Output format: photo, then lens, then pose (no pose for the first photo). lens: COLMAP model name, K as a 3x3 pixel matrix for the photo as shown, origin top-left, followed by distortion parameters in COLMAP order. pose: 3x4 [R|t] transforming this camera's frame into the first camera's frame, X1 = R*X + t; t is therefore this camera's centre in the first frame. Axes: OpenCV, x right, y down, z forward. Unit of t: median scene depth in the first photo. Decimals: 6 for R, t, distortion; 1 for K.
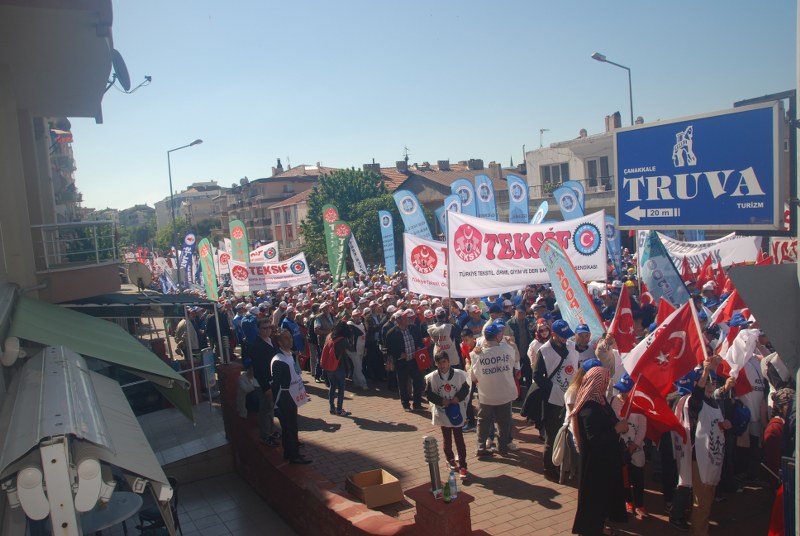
lens RADIAL K [[634.6, 0, 394.5], [0, 634.6, 269.4], [0, 0, 1]] dist [-0.168826, 0.140822]
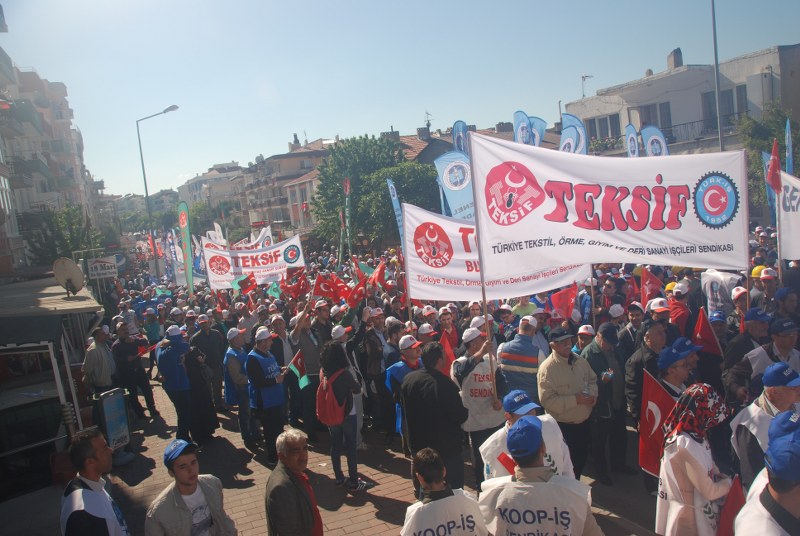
lens RADIAL K [[634.6, 0, 394.5], [0, 634.6, 269.4], [0, 0, 1]] dist [-0.168826, 0.140822]
pose [[0.998110, -0.034965, -0.050544, 0.029150], [0.036900, 0.998601, 0.037873, -0.011873], [0.049149, -0.039666, 0.998003, 0.284113]]
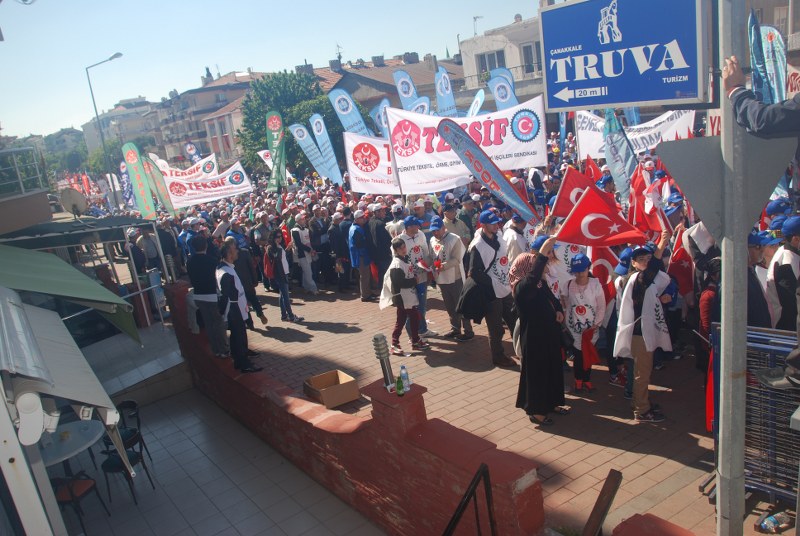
lens RADIAL K [[634.6, 0, 396.7], [0, 634.6, 267.1], [0, 0, 1]] dist [-0.167158, 0.139067]
pose [[0.992617, -0.092659, 0.078264, 0.004367], [0.079594, 0.984527, 0.156116, 0.000913], [-0.091519, -0.148734, 0.984633, 0.001797]]
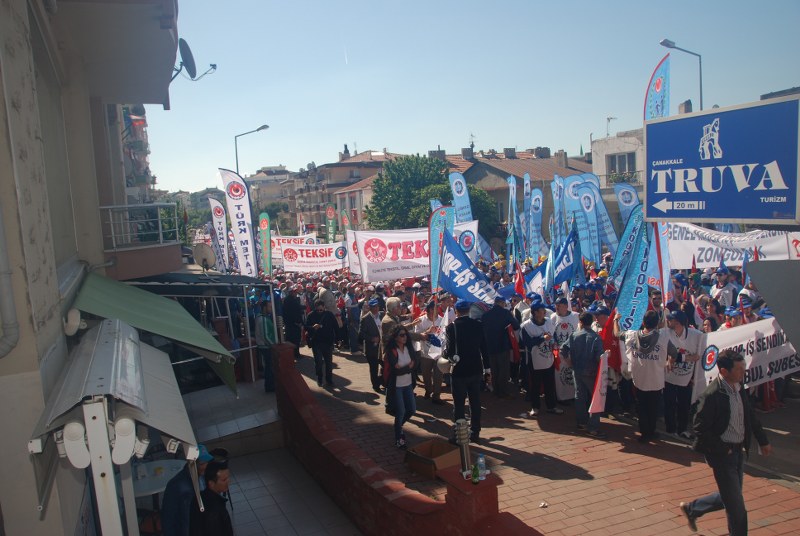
lens RADIAL K [[634.6, 0, 394.5], [0, 634.6, 269.4], [0, 0, 1]] dist [-0.168826, 0.140822]
pose [[0.994366, 0.026472, -0.102639, 0.013142], [-0.024284, 0.999451, 0.022518, 0.000228], [0.103179, -0.019898, 0.994464, -0.008510]]
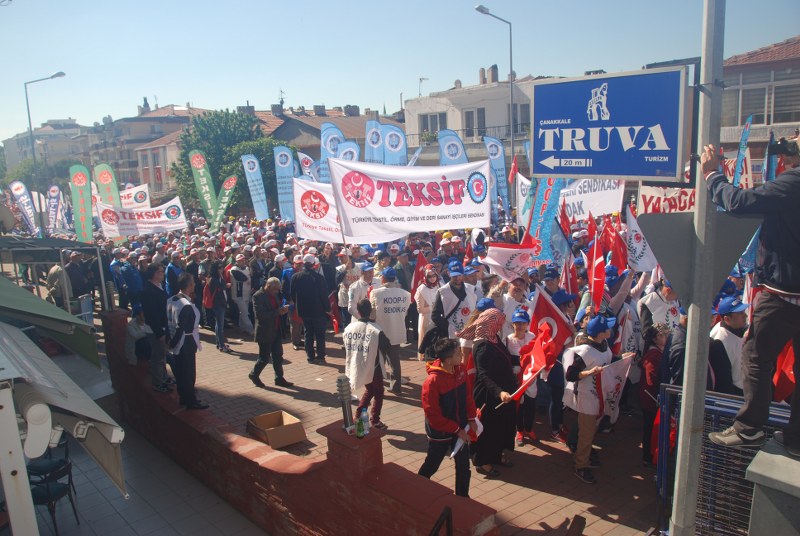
lens RADIAL K [[634.6, 0, 394.5], [0, 634.6, 269.4], [0, 0, 1]] dist [-0.168826, 0.140822]
pose [[0.979359, -0.001101, 0.202125, -0.019529], [-0.015856, 0.996486, 0.082251, 0.001915], [-0.201505, -0.083758, 0.975900, -0.003517]]
